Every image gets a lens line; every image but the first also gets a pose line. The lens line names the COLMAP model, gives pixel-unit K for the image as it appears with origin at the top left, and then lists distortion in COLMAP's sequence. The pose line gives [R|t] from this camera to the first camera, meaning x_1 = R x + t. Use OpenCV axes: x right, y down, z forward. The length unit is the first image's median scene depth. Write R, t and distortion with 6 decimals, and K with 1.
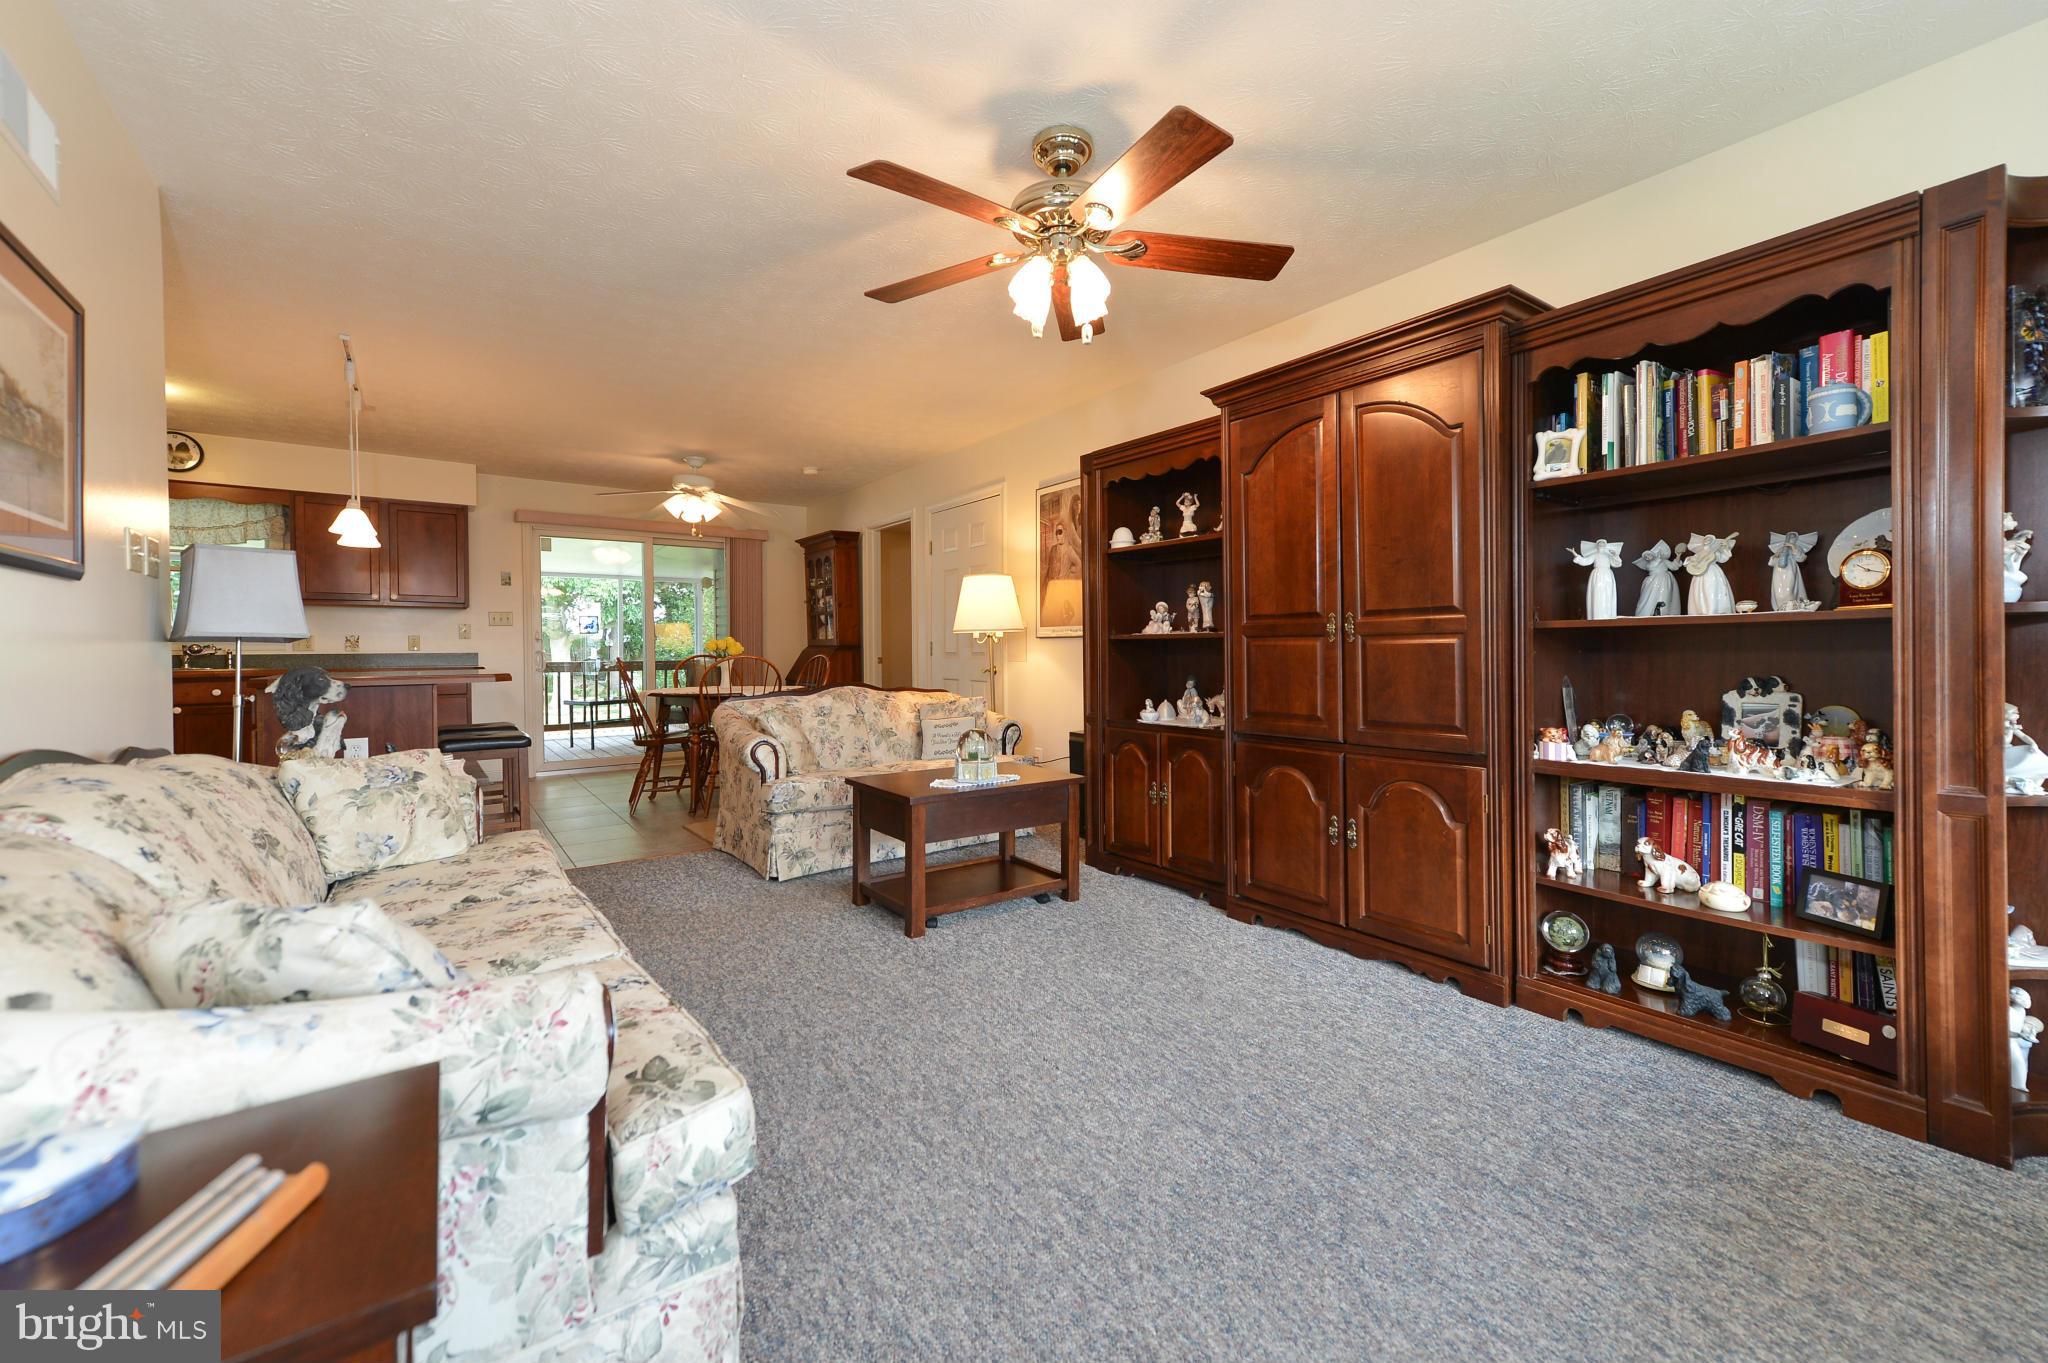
lens RADIAL K [[780.0, 0, 990.4], [0, 780.0, 652.0], [0, 0, 1]] dist [0.001571, -0.000343]
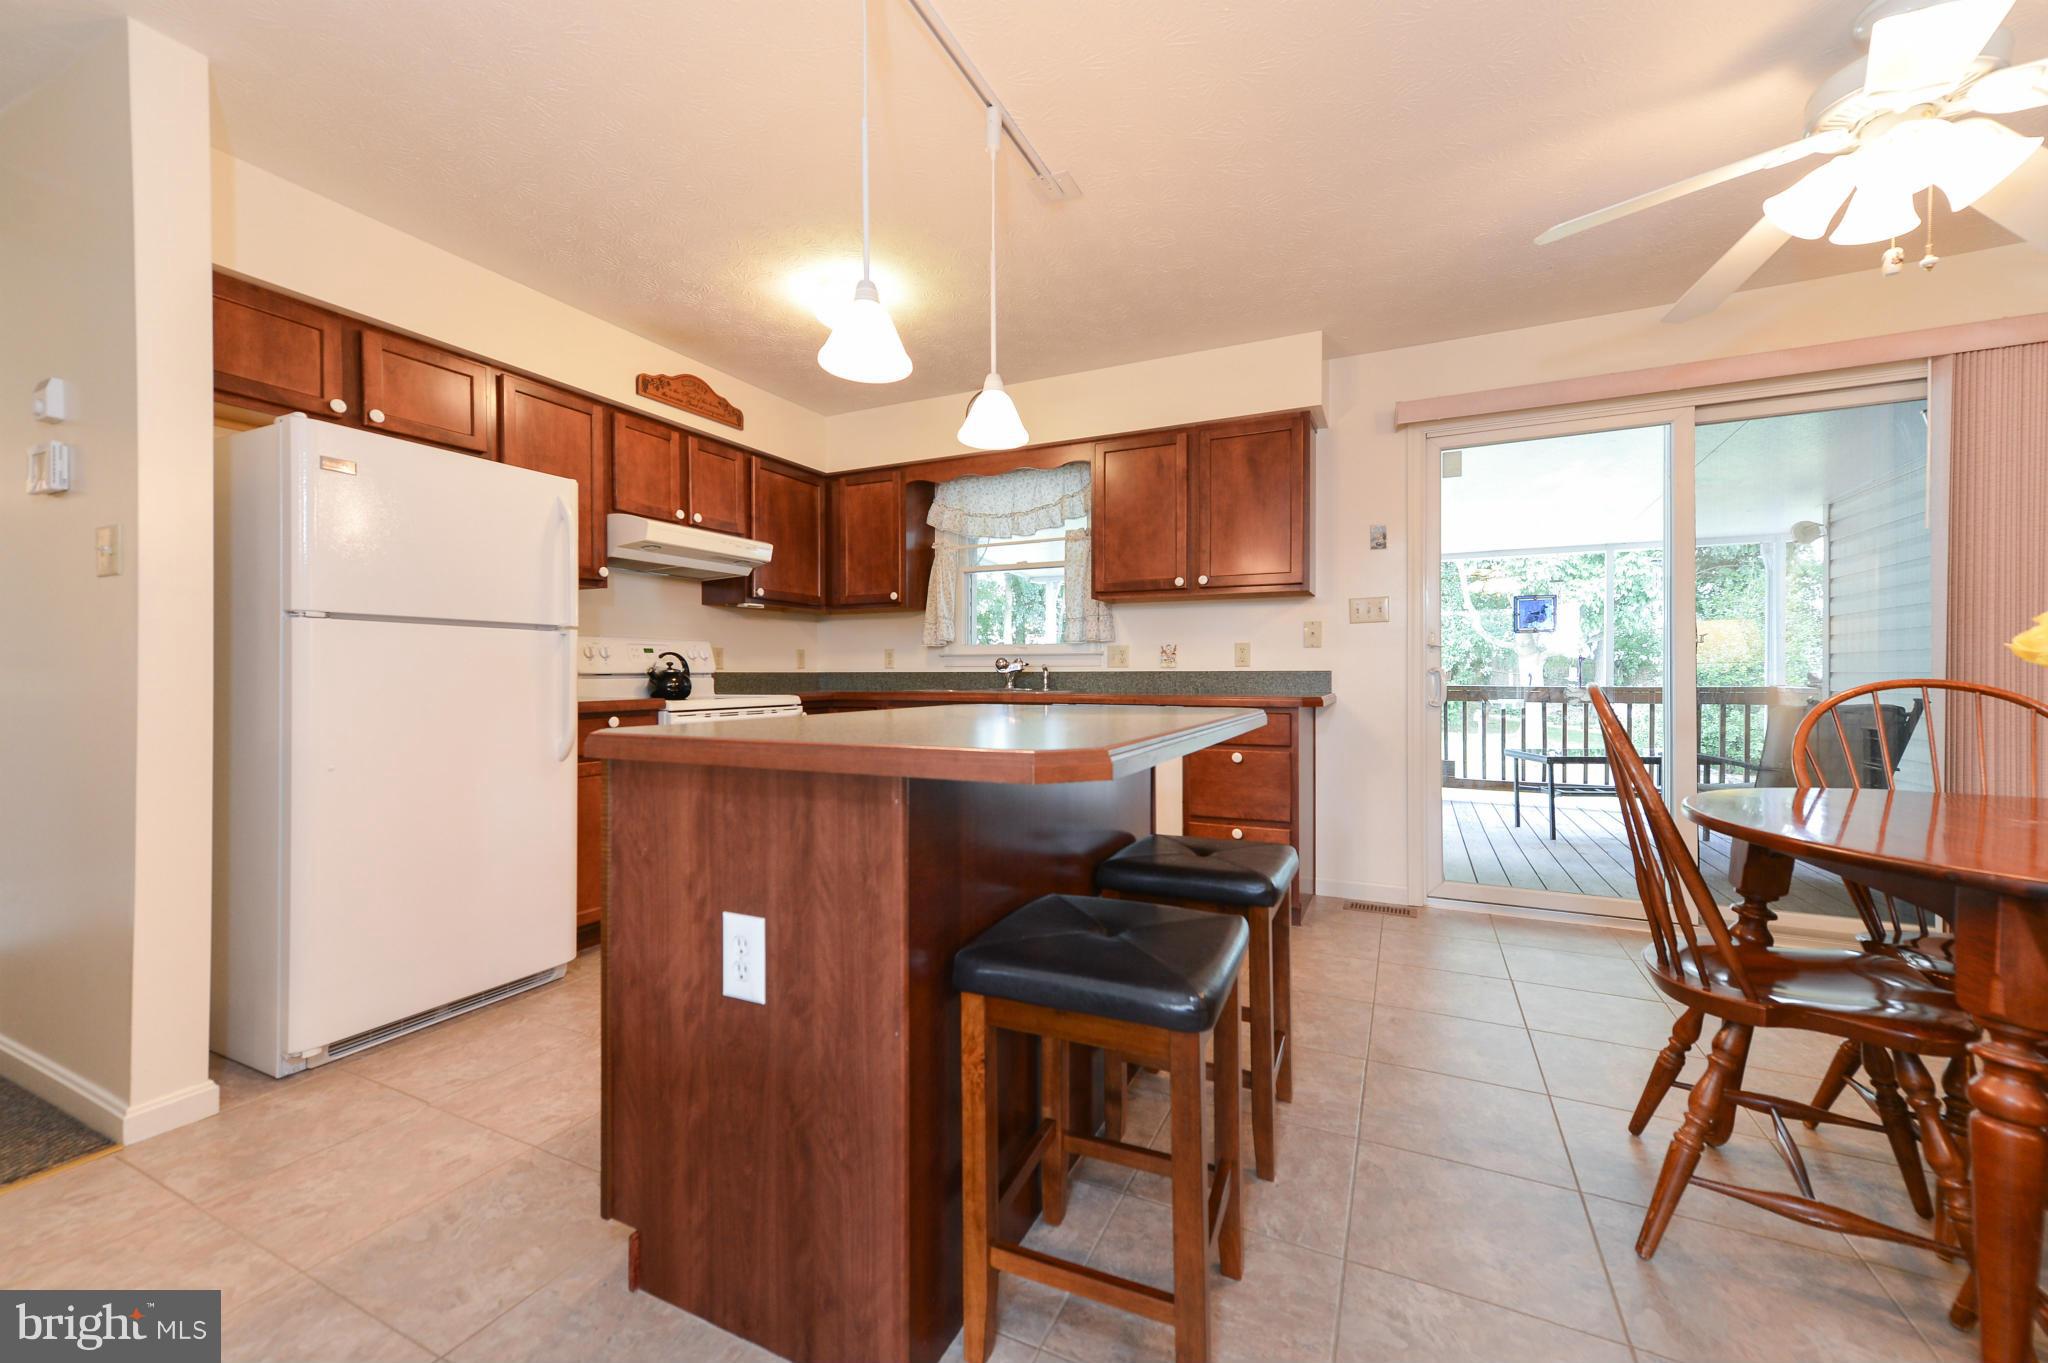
lens RADIAL K [[780.0, 0, 1008.2], [0, 780.0, 691.4], [0, 0, 1]] dist [0.001571, -0.000343]
pose [[0.451778, 0.028404, -0.891678, -0.211559], [-0.006526, 0.999572, 0.028535, 0.002422], [0.892107, -0.007072, 0.451770, 0.452277]]
